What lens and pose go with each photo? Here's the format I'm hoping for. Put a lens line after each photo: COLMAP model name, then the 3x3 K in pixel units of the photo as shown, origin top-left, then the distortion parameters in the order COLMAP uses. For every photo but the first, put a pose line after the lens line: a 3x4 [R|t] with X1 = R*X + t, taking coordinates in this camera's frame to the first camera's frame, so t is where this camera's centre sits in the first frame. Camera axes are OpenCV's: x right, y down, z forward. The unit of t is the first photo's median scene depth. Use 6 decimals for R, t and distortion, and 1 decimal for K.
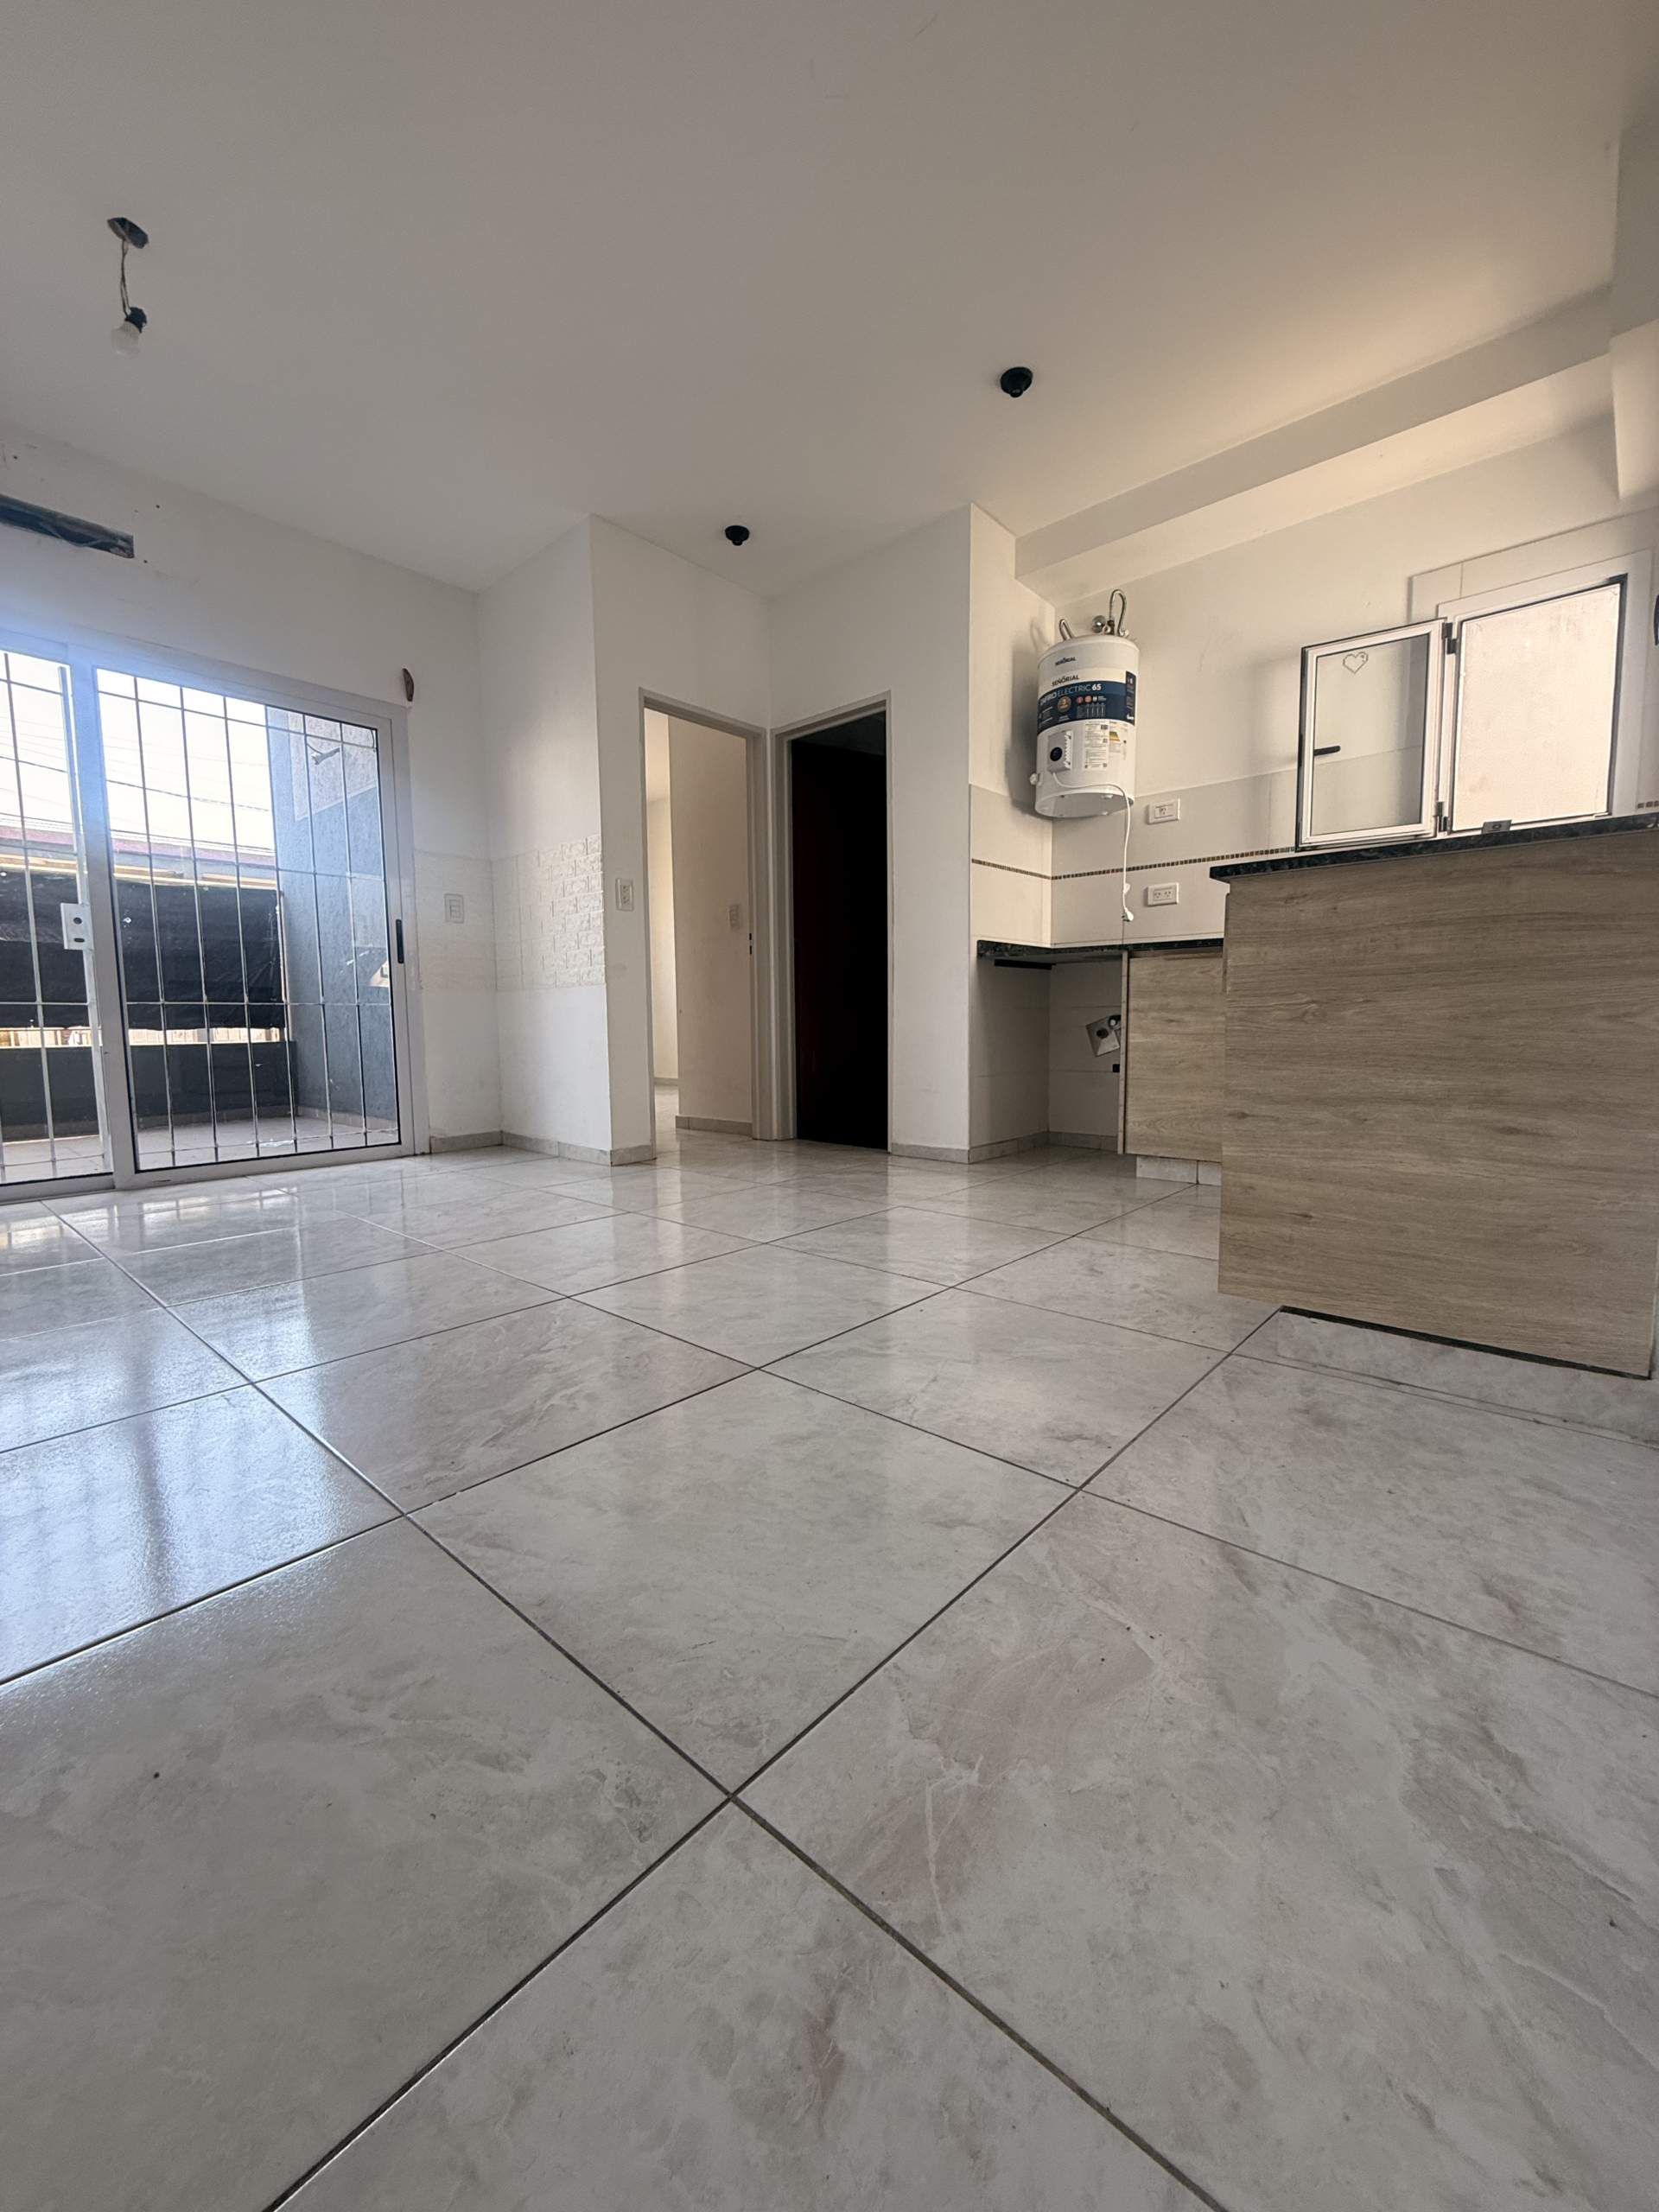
lens RADIAL K [[878.7, 0, 832.7], [0, 878.7, 1100.3], [0, 0, 1]] dist [0.000661, -0.000032]
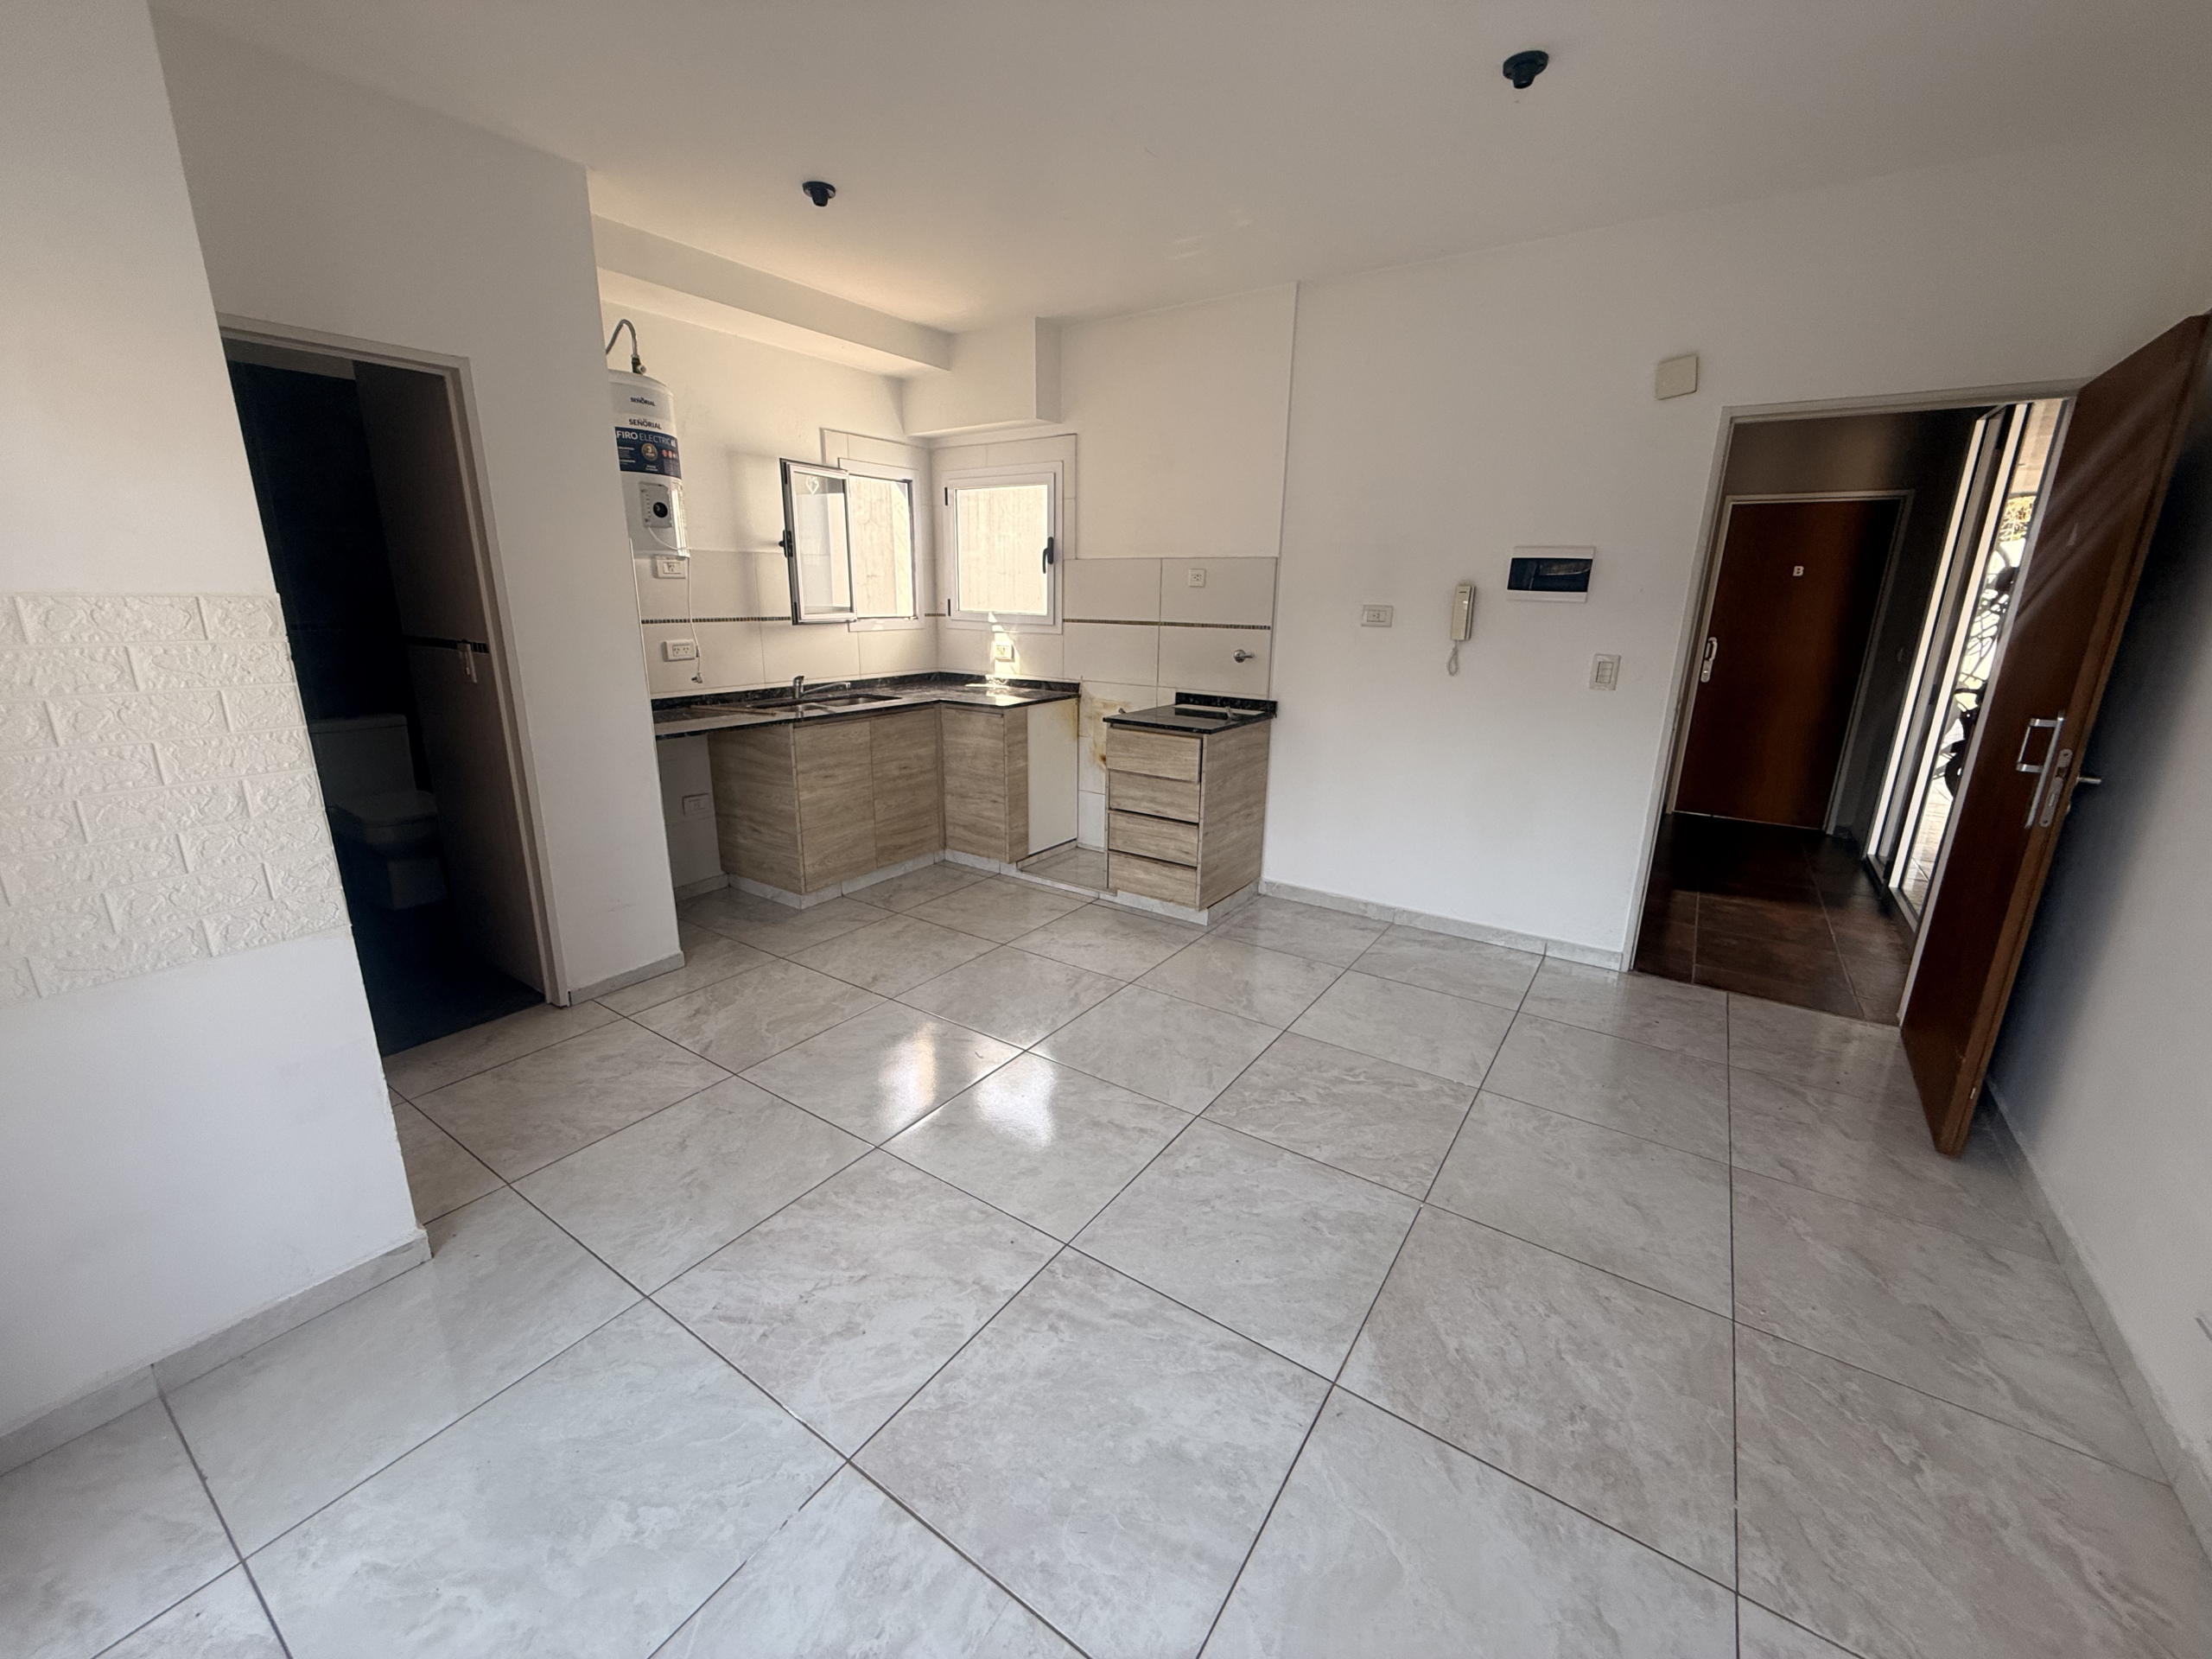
lens RADIAL K [[880.4, 0, 1100.6], [0, 880.4, 825.9], [0, 0, 1]] dist [-0.000148, 0.000437]
pose [[-0.124916, -0.251240, 0.959831, -0.895955], [0.079190, 0.961797, 0.262060, -0.330583], [-0.989002, 0.108744, -0.100248, 0.792805]]
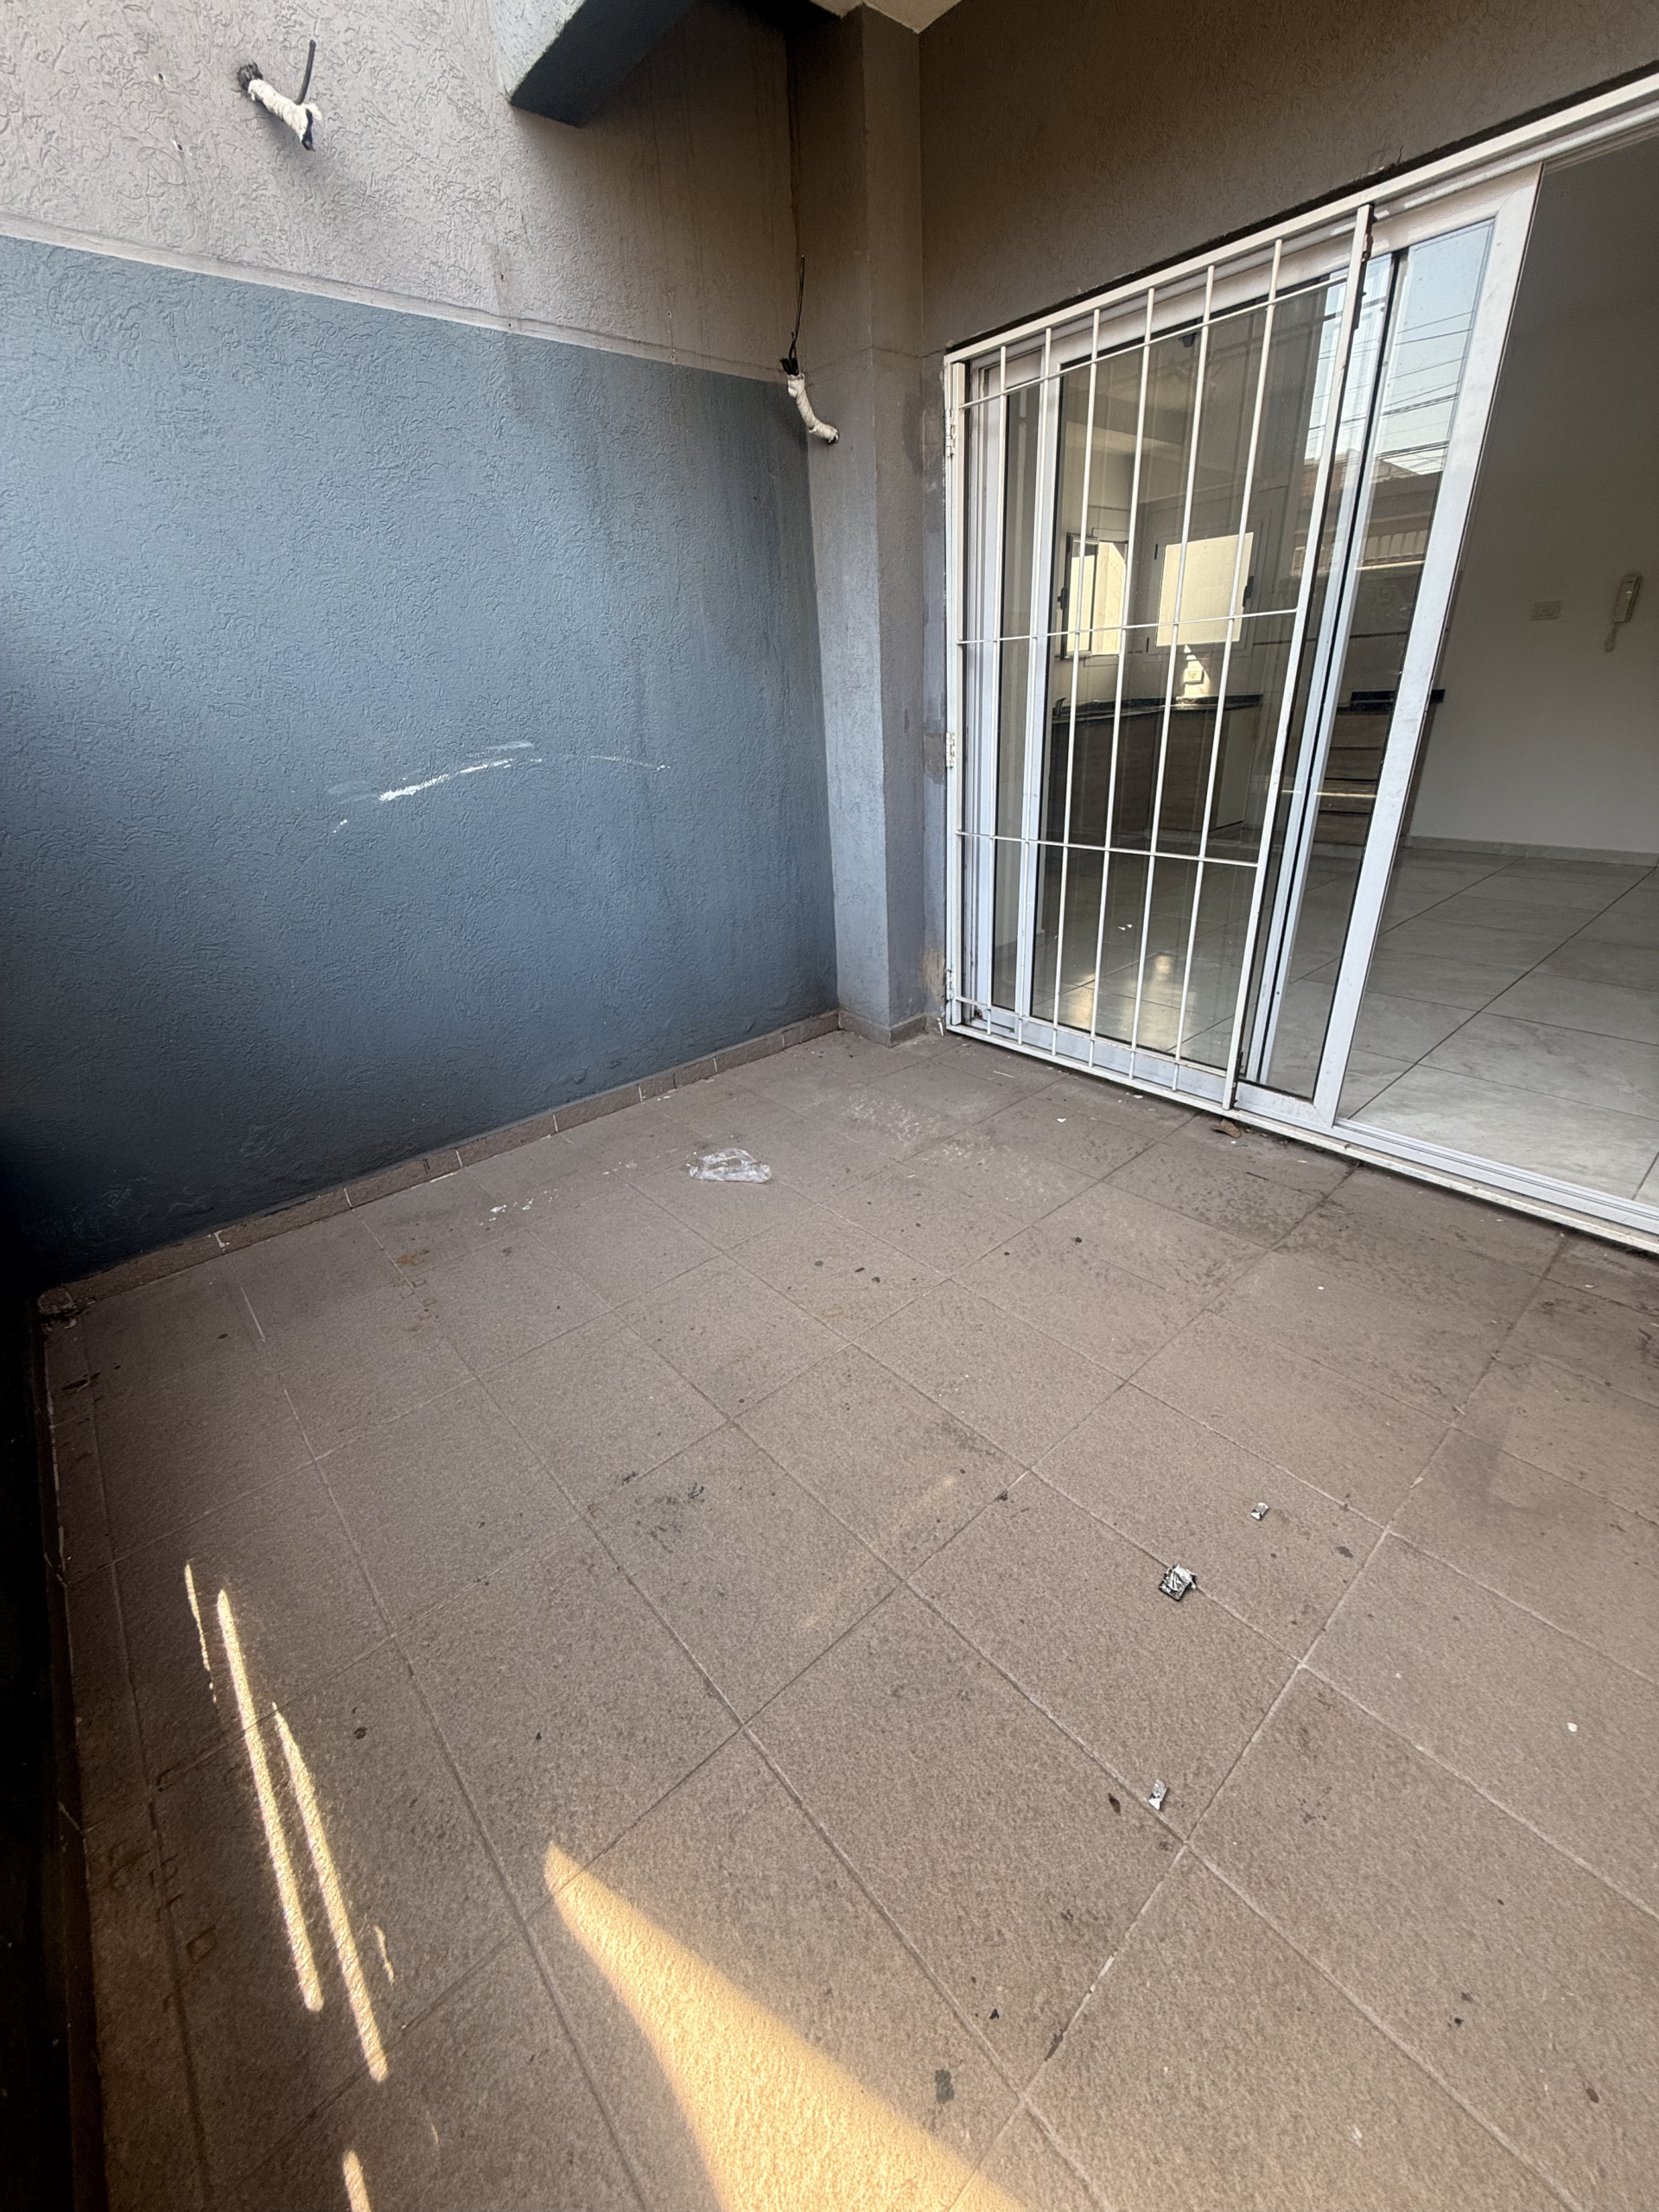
lens RADIAL K [[883.0, 0, 834.8], [0, 883.0, 1100.8], [0, 0, 1]] dist [0.000201, 0.000157]
pose [[0.120424, -0.423361, 0.897922, -1.695624], [0.144777, 0.902323, 0.406020, -0.295771], [-0.982109, 0.081104, 0.169954, 1.340813]]
